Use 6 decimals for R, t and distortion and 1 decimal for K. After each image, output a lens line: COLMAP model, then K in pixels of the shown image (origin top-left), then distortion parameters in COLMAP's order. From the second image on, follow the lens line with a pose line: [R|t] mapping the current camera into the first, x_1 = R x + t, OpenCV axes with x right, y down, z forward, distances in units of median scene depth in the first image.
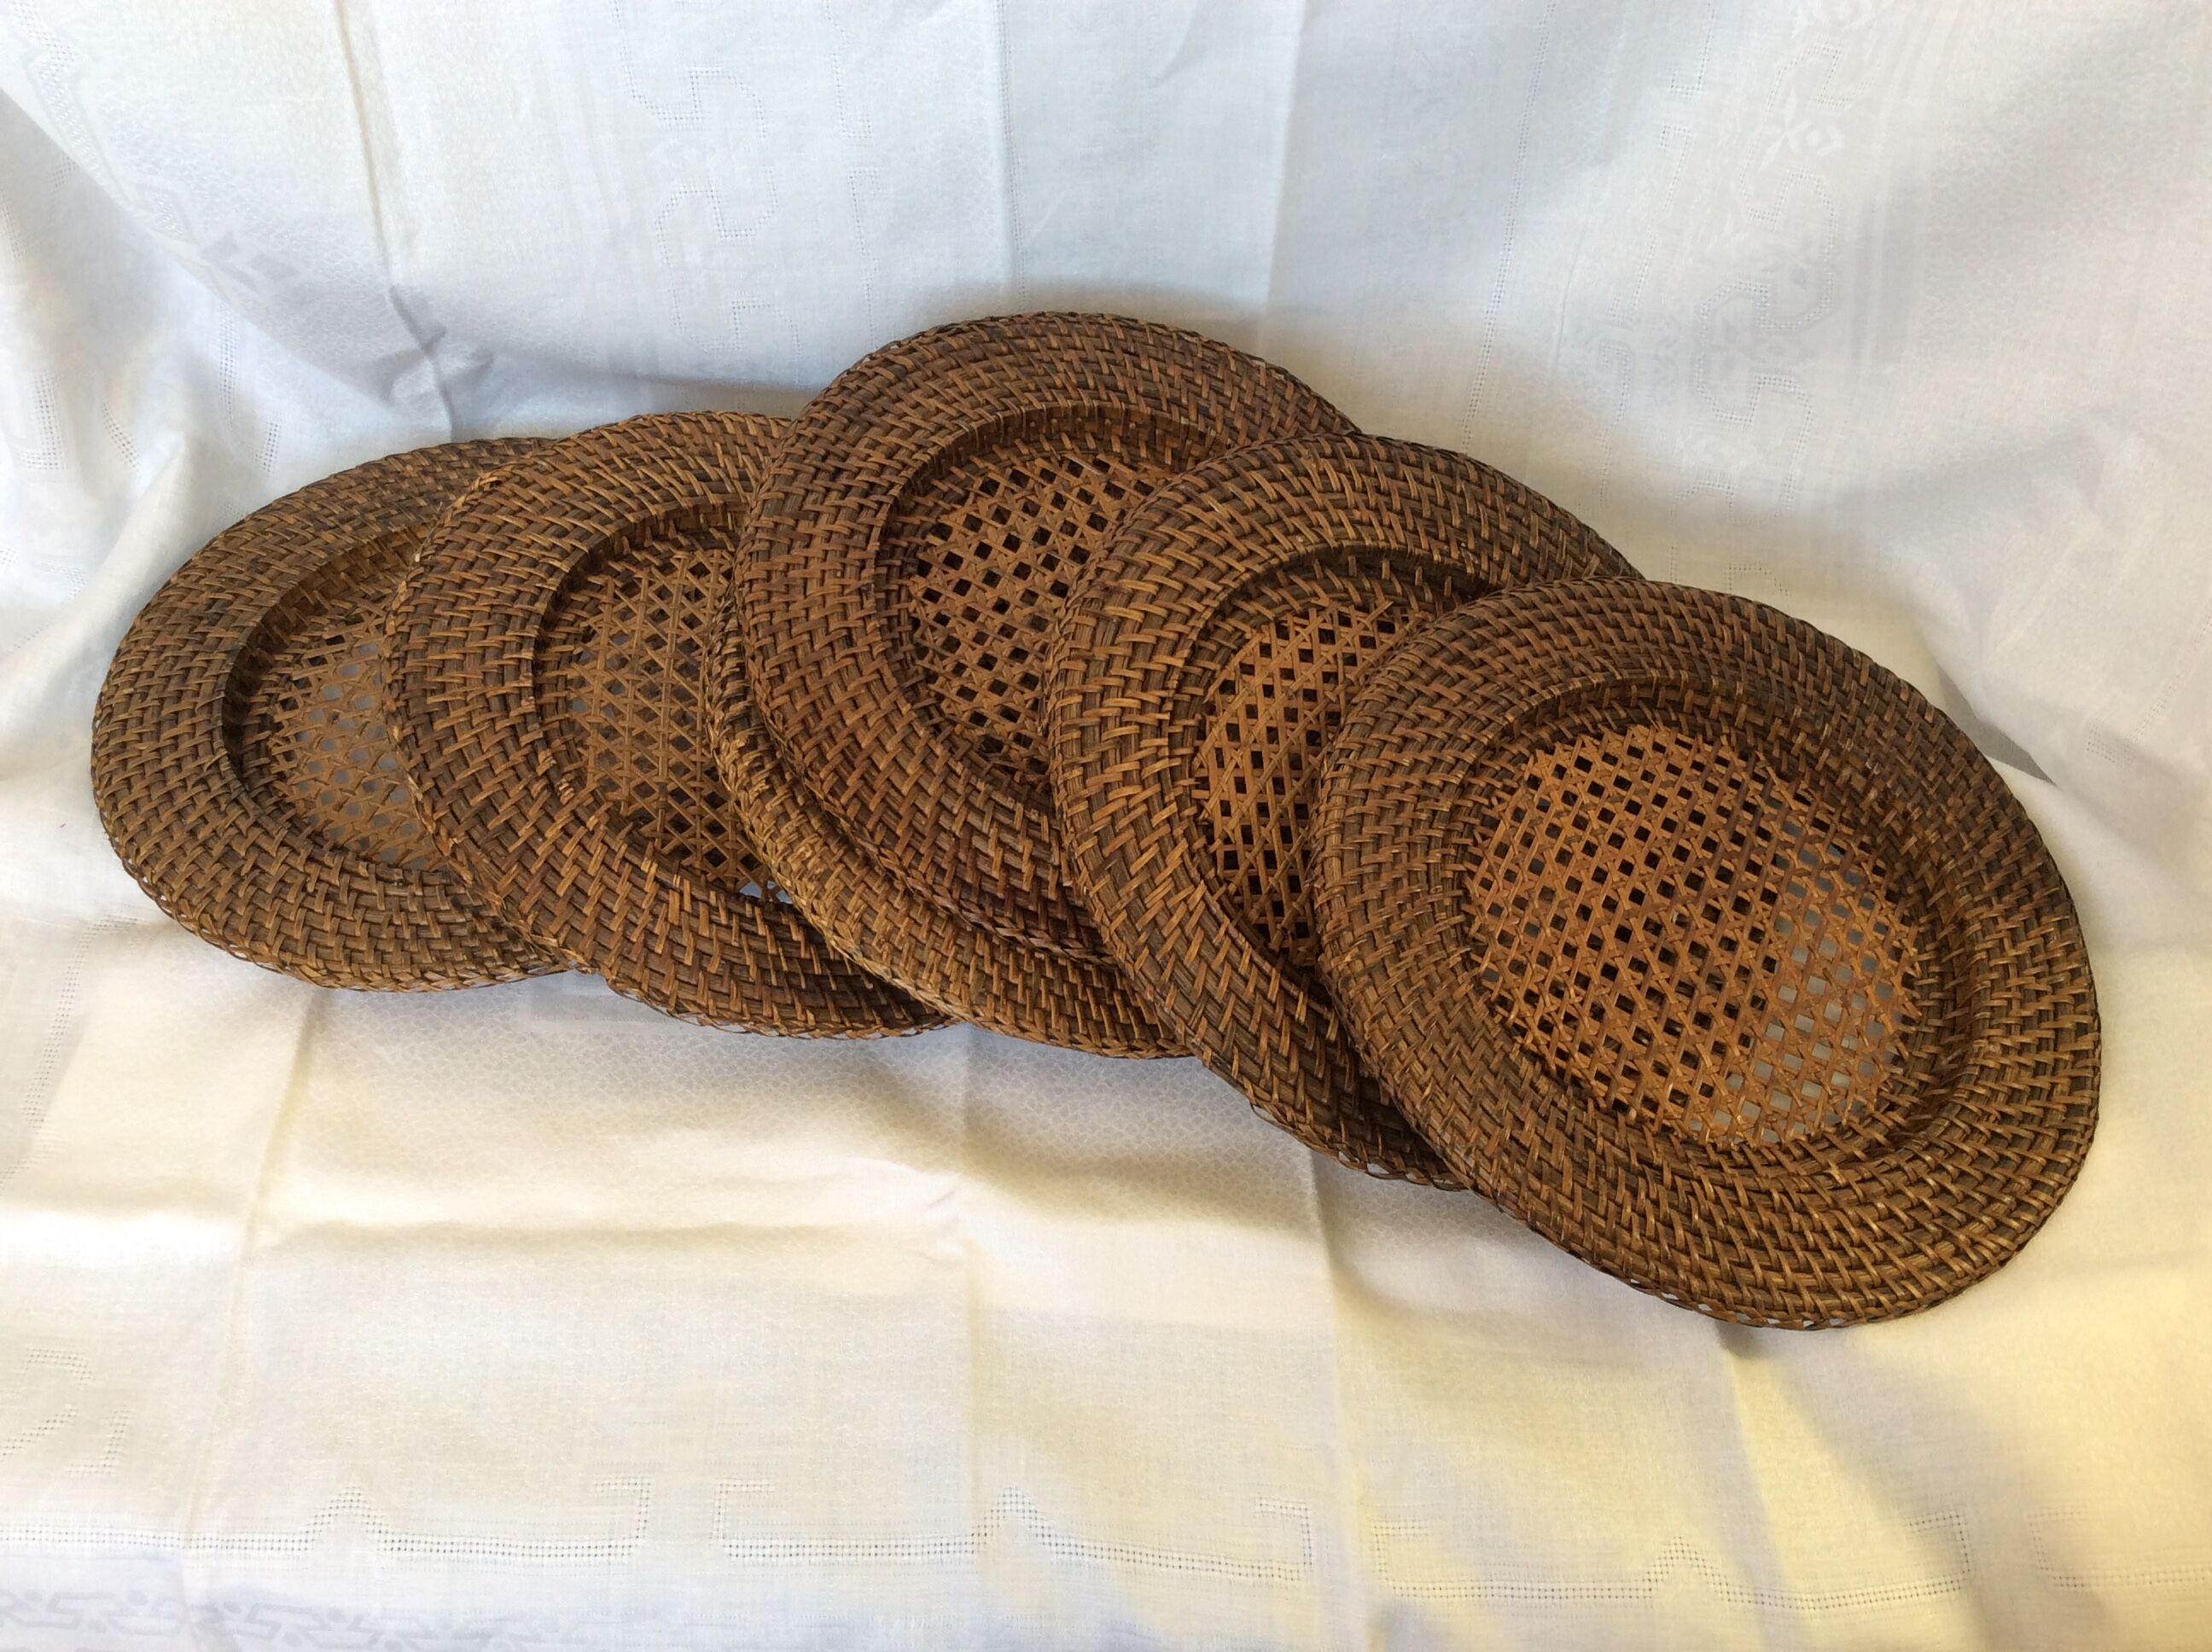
lens RADIAL K [[2024.5, 0, 1088.1], [0, 2024.5, 821.3], [0, 0, 1]] dist [0.059105, 0.000000]
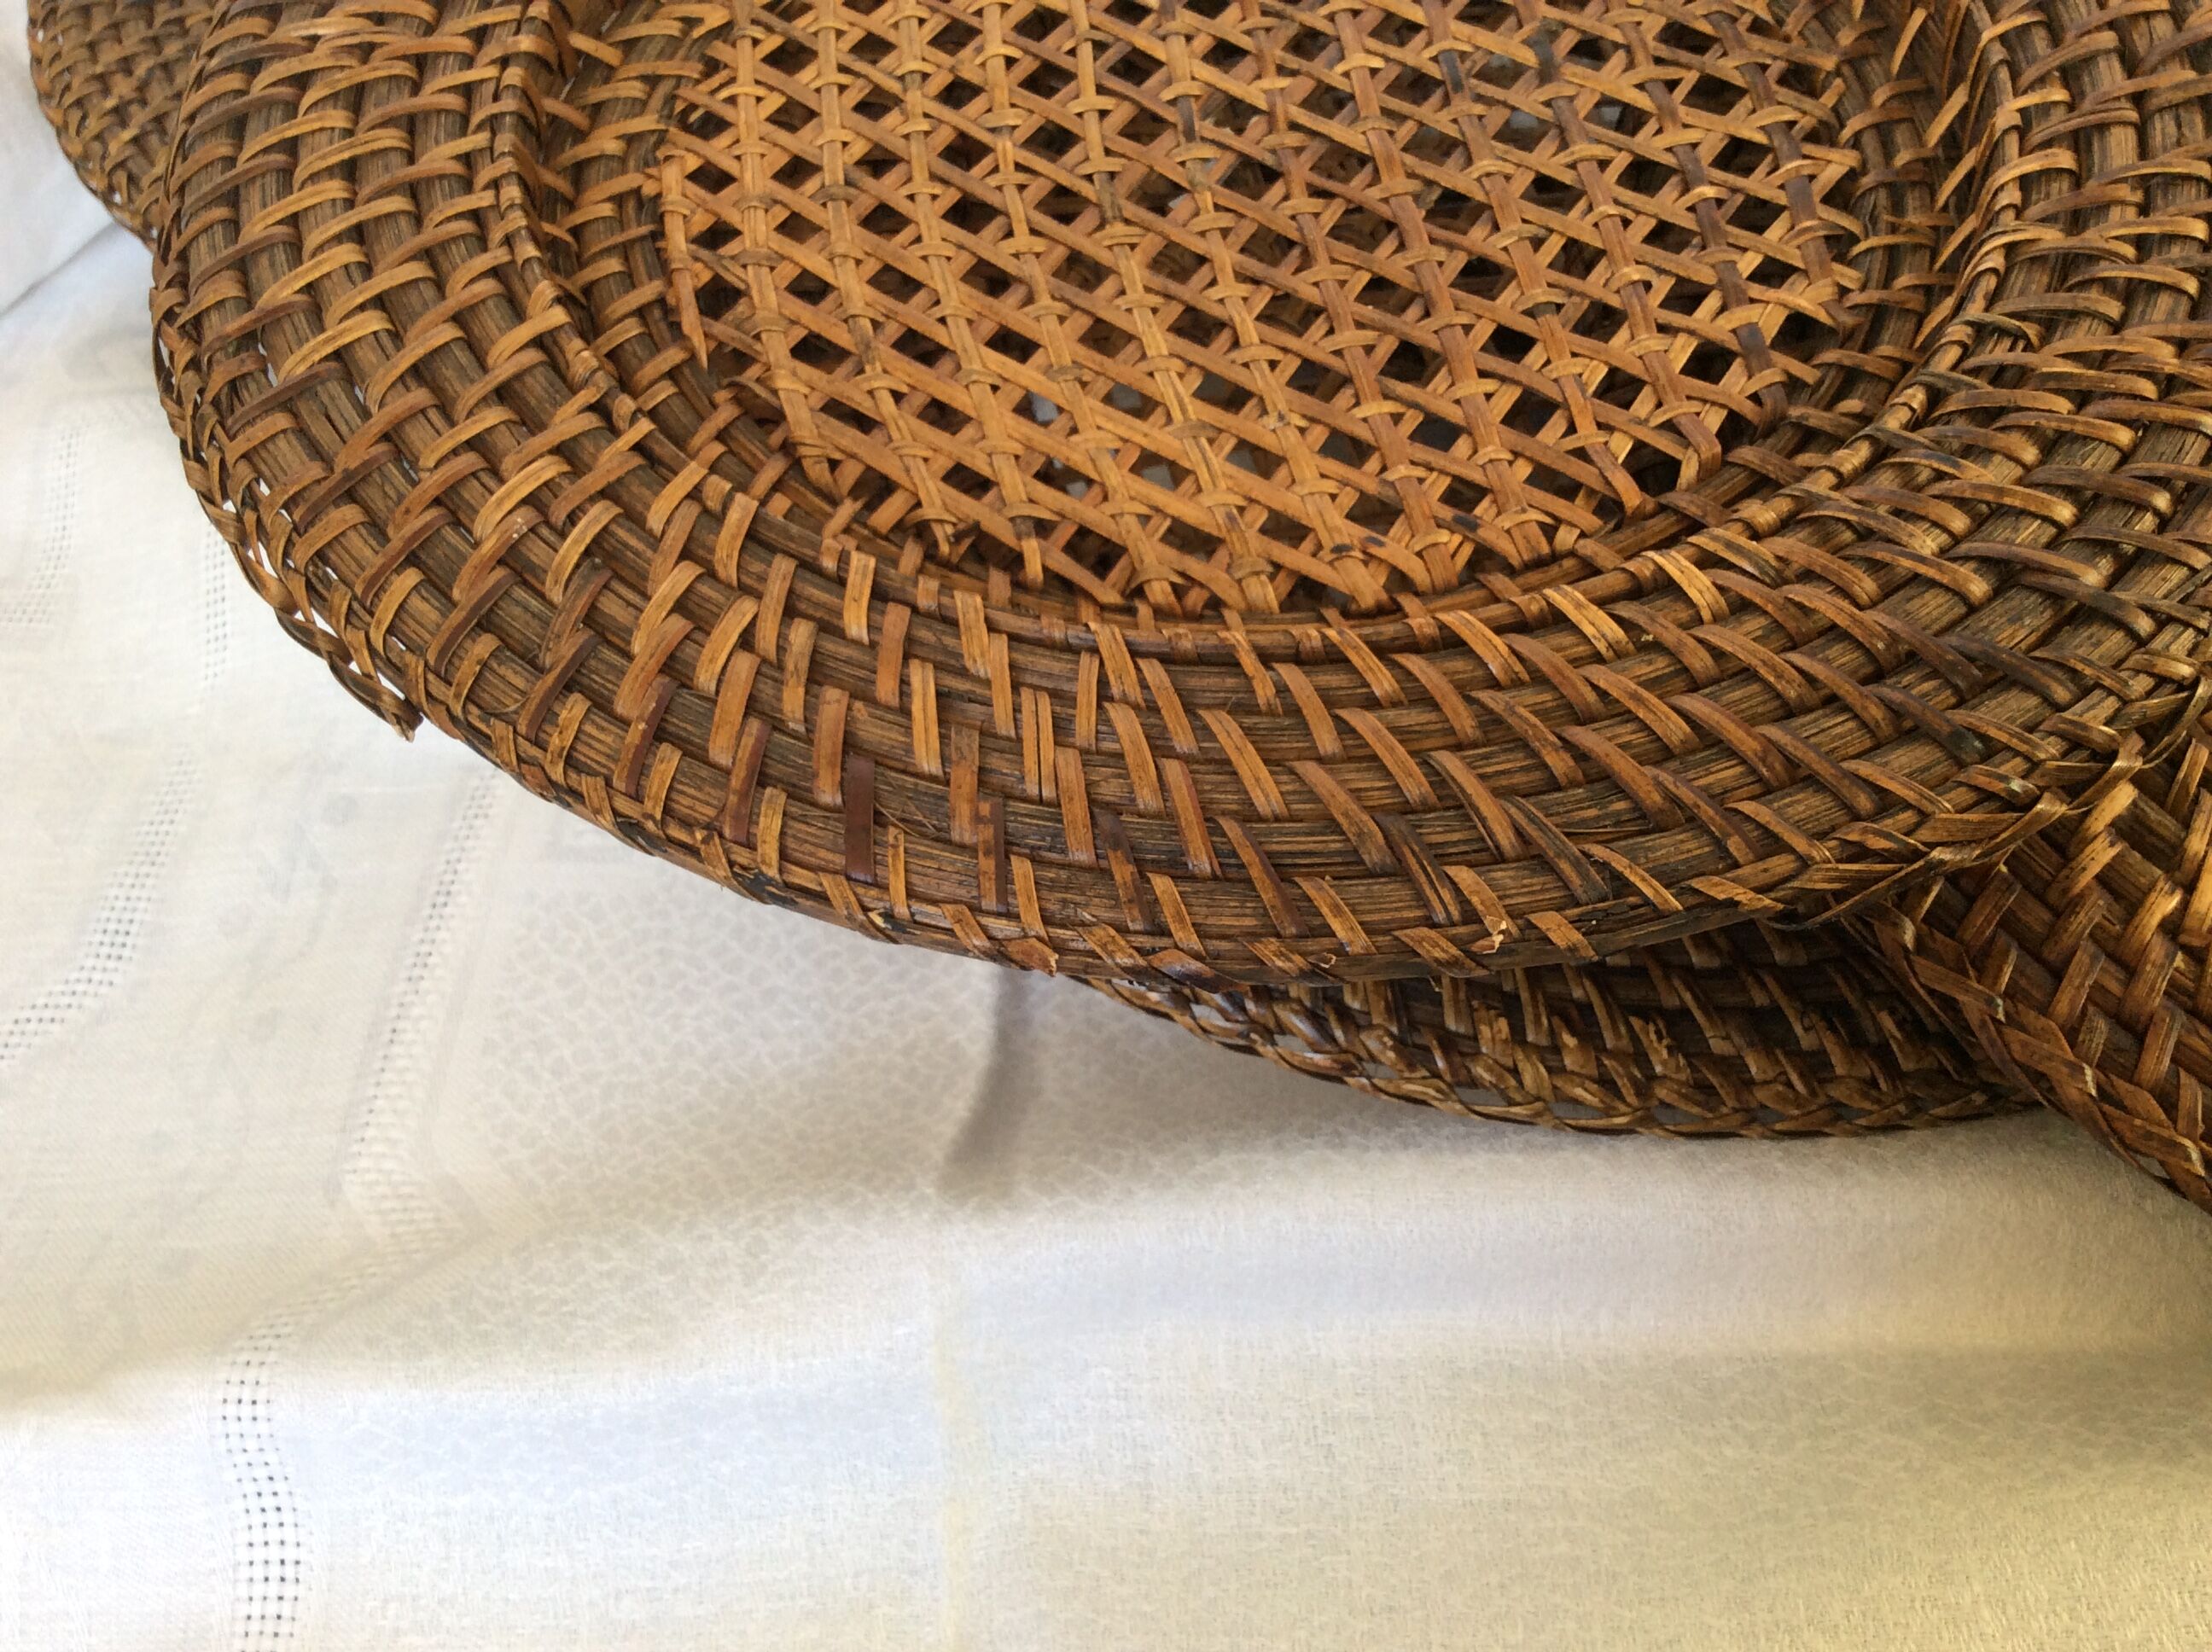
lens RADIAL K [[2024.5, 0, 1101.4], [0, 2024.5, 827.9], [0, 0, 1]] dist [0.059105, 0.000000]
pose [[0.615801, -0.782337, 0.093472, 0.001591], [0.784494, 0.619830, 0.019514, 0.043866], [-0.073204, 0.061312, 0.995431, 0.666726]]
